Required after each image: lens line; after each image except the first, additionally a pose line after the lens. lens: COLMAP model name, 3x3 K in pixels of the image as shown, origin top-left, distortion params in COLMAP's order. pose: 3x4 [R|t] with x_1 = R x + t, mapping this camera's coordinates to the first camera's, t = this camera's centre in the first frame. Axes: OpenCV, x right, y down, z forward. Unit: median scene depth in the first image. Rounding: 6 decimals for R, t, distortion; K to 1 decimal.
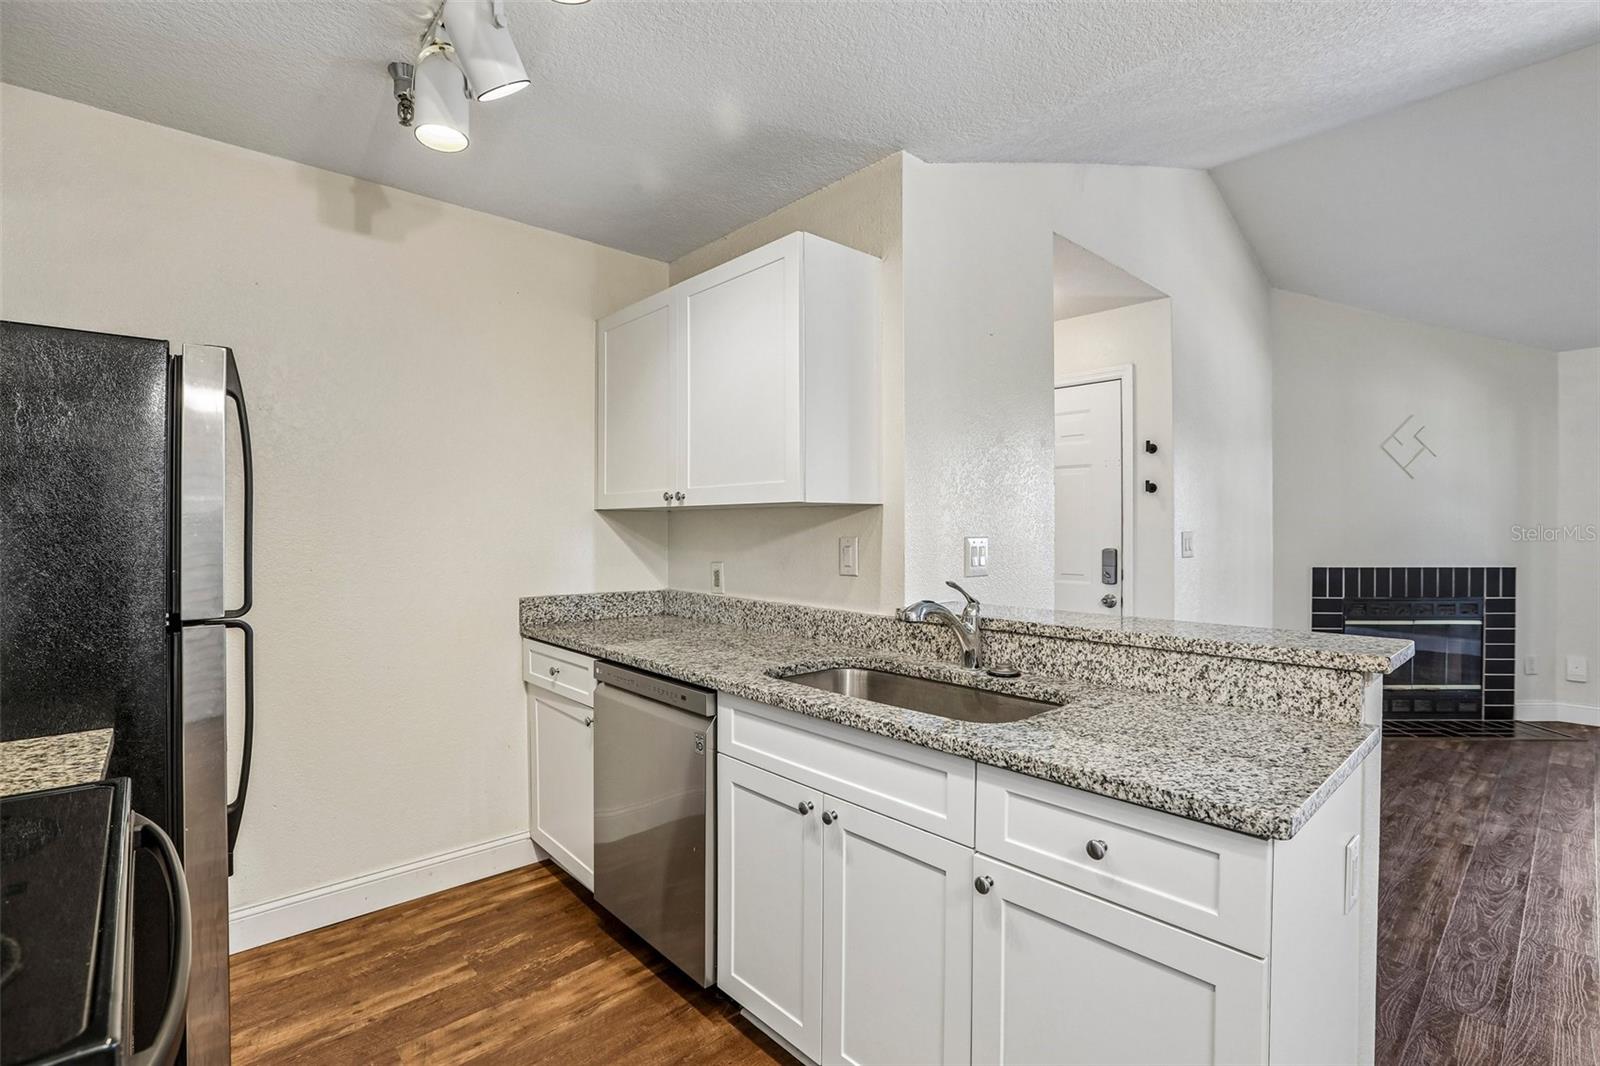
lens RADIAL K [[742.0, 0, 798.5], [0, 742.0, 529.9], [0, 0, 1]] dist [-0.046003, 0.017477]
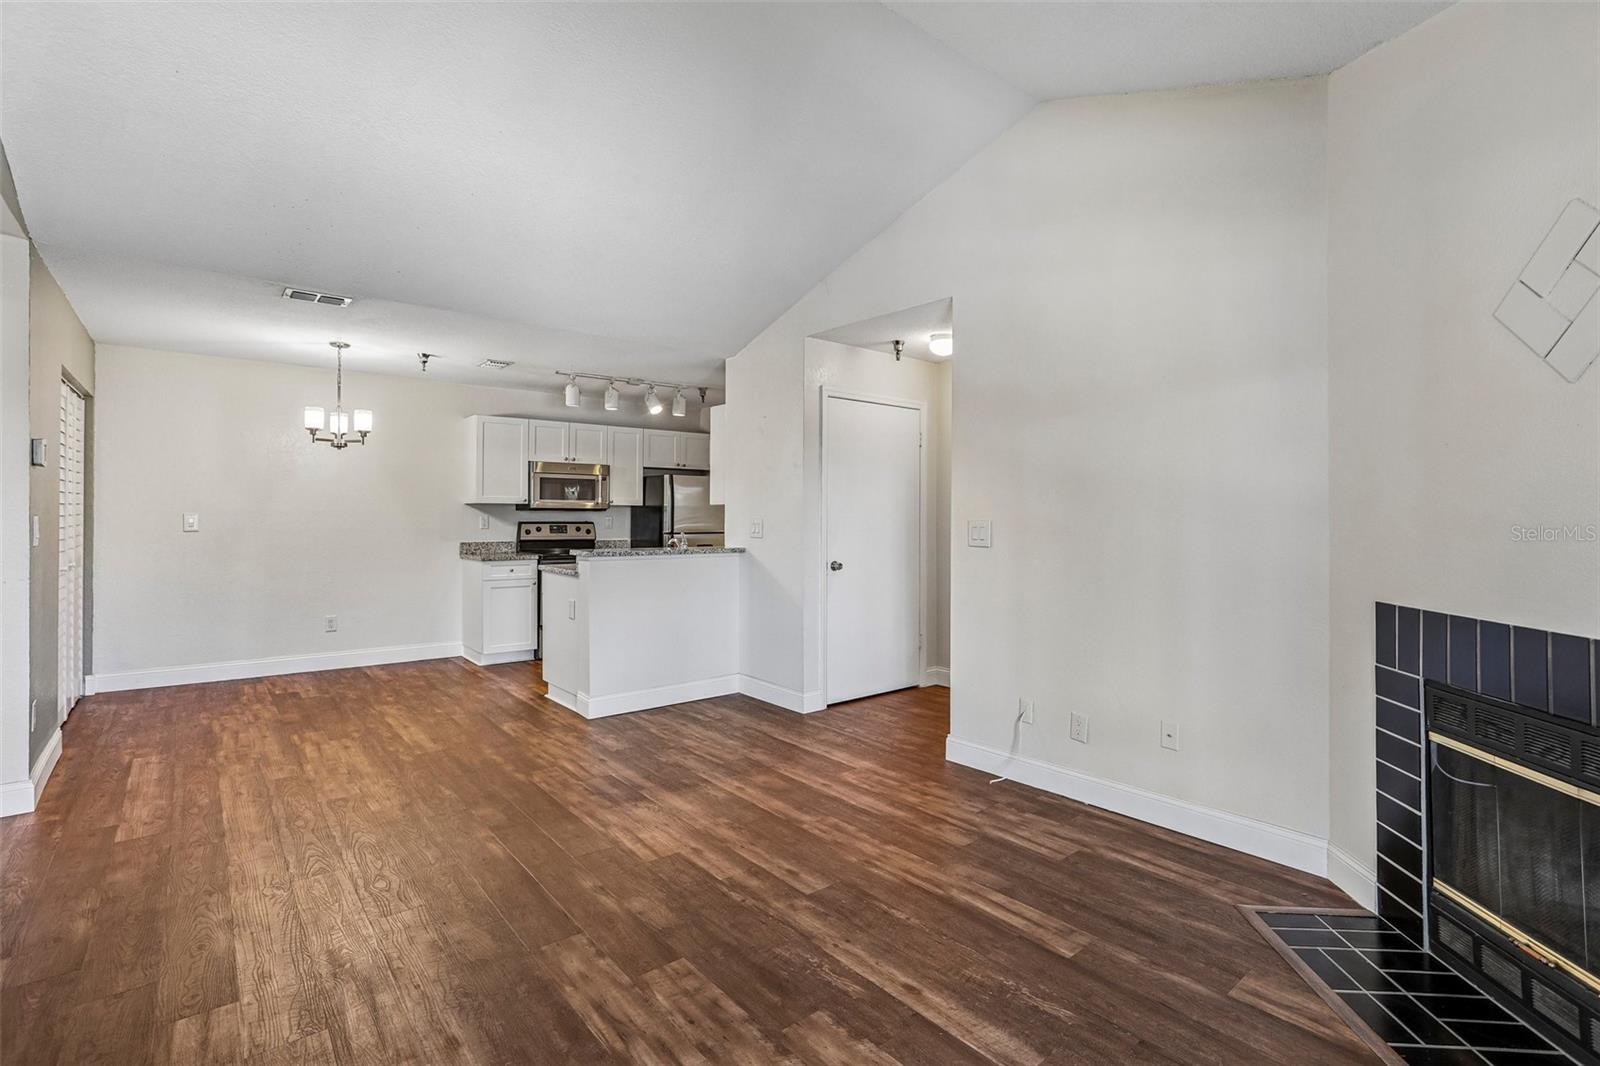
lens RADIAL K [[742.0, 0, 802.6], [0, 742.0, 512.8], [0, 0, 1]] dist [-0.046003, 0.017477]
pose [[-0.040548, -0.000602, -0.999177, 2.663665], [-0.009150, 0.999958, -0.000231, -0.006530], [0.999136, 0.009133, -0.040552, 1.390682]]
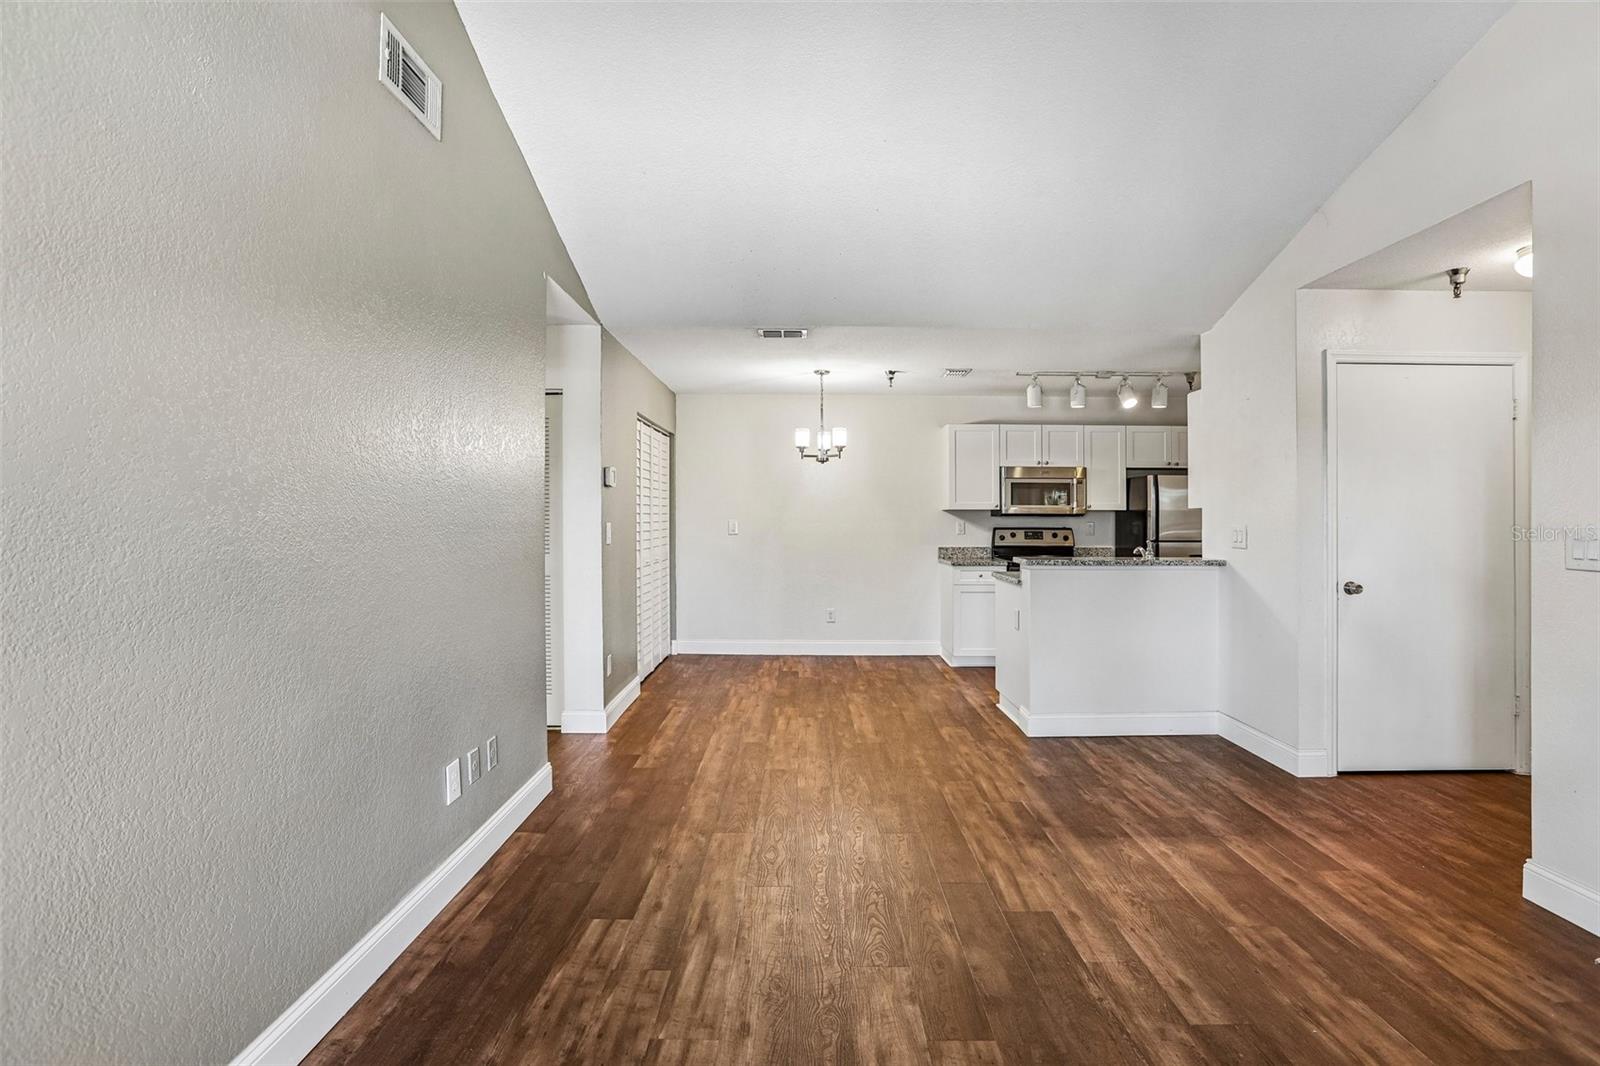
lens RADIAL K [[742.0, 0, 814.9], [0, 742.0, 516.0], [0, 0, 1]] dist [-0.046003, 0.017477]
pose [[-0.665670, -0.002794, -0.746241, 2.445450], [-0.004274, 0.999991, 0.000068, -0.004745], [0.746234, 0.003235, -0.665676, 1.592152]]
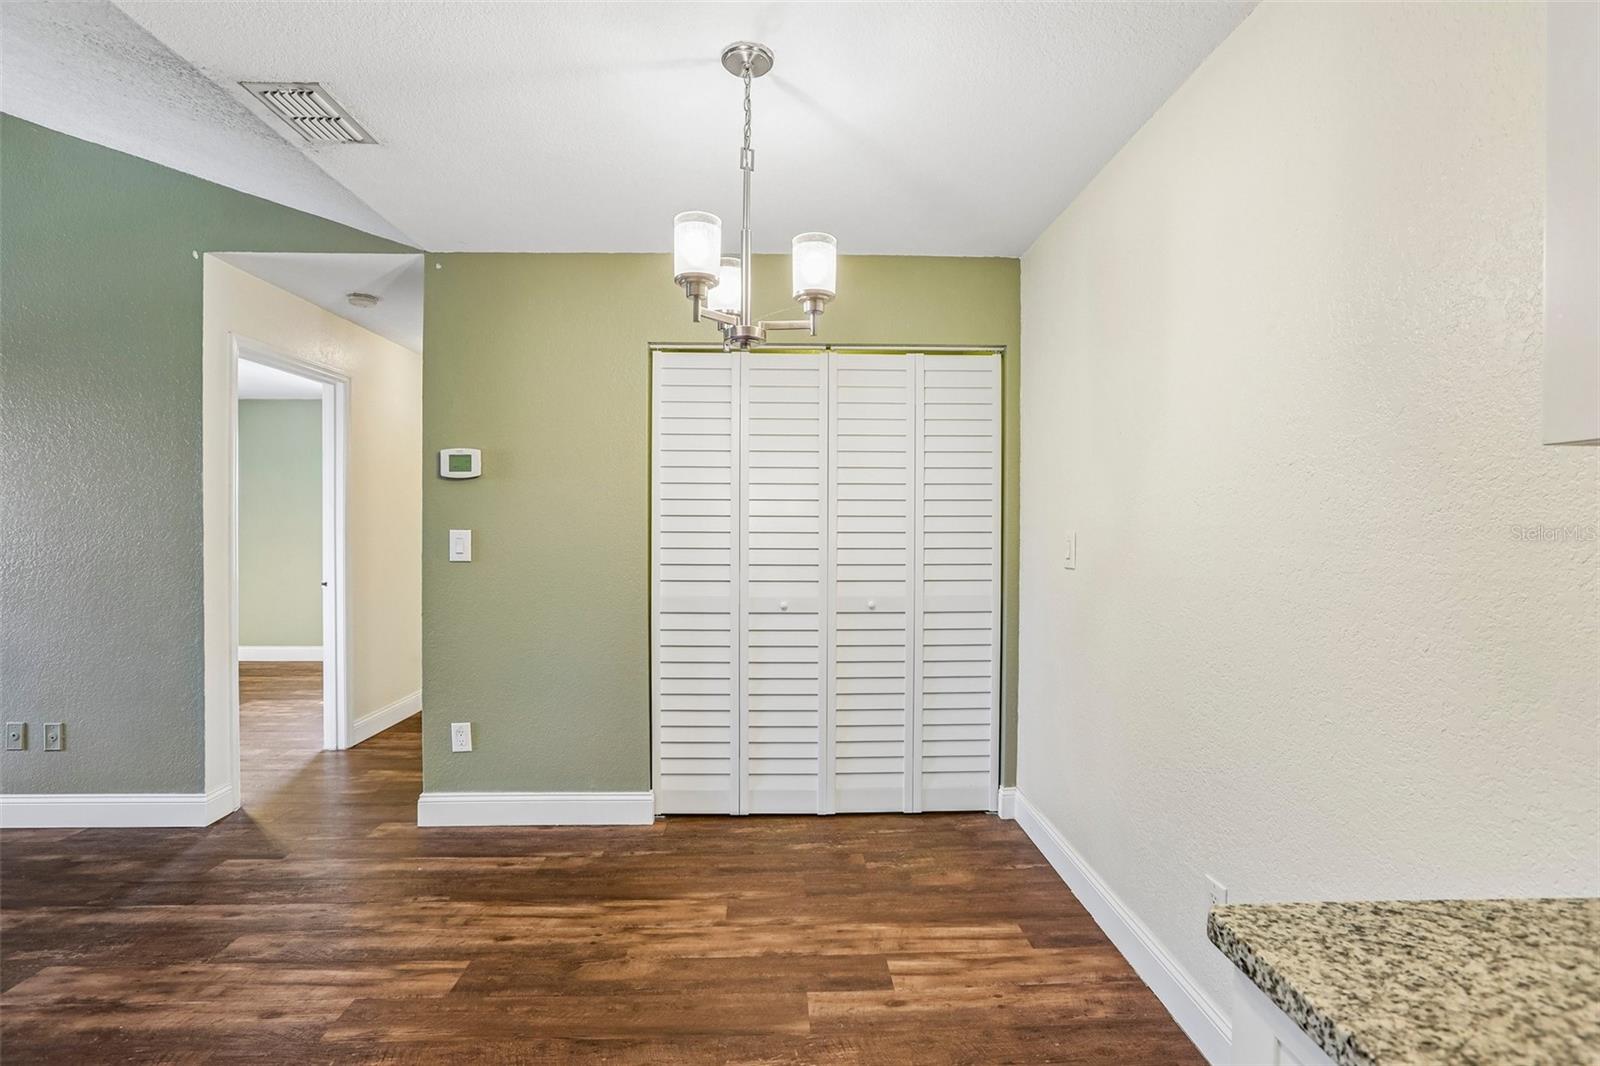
lens RADIAL K [[742.0, 0, 788.5], [0, 742.0, 524.9], [0, 0, 1]] dist [-0.046003, 0.017477]
pose [[-0.756537, -0.000169, 0.653951, -0.154615], [0.002249, 0.999993, 0.002860, 0.001833], [-0.653948, 0.003635, -0.756531, 0.424351]]
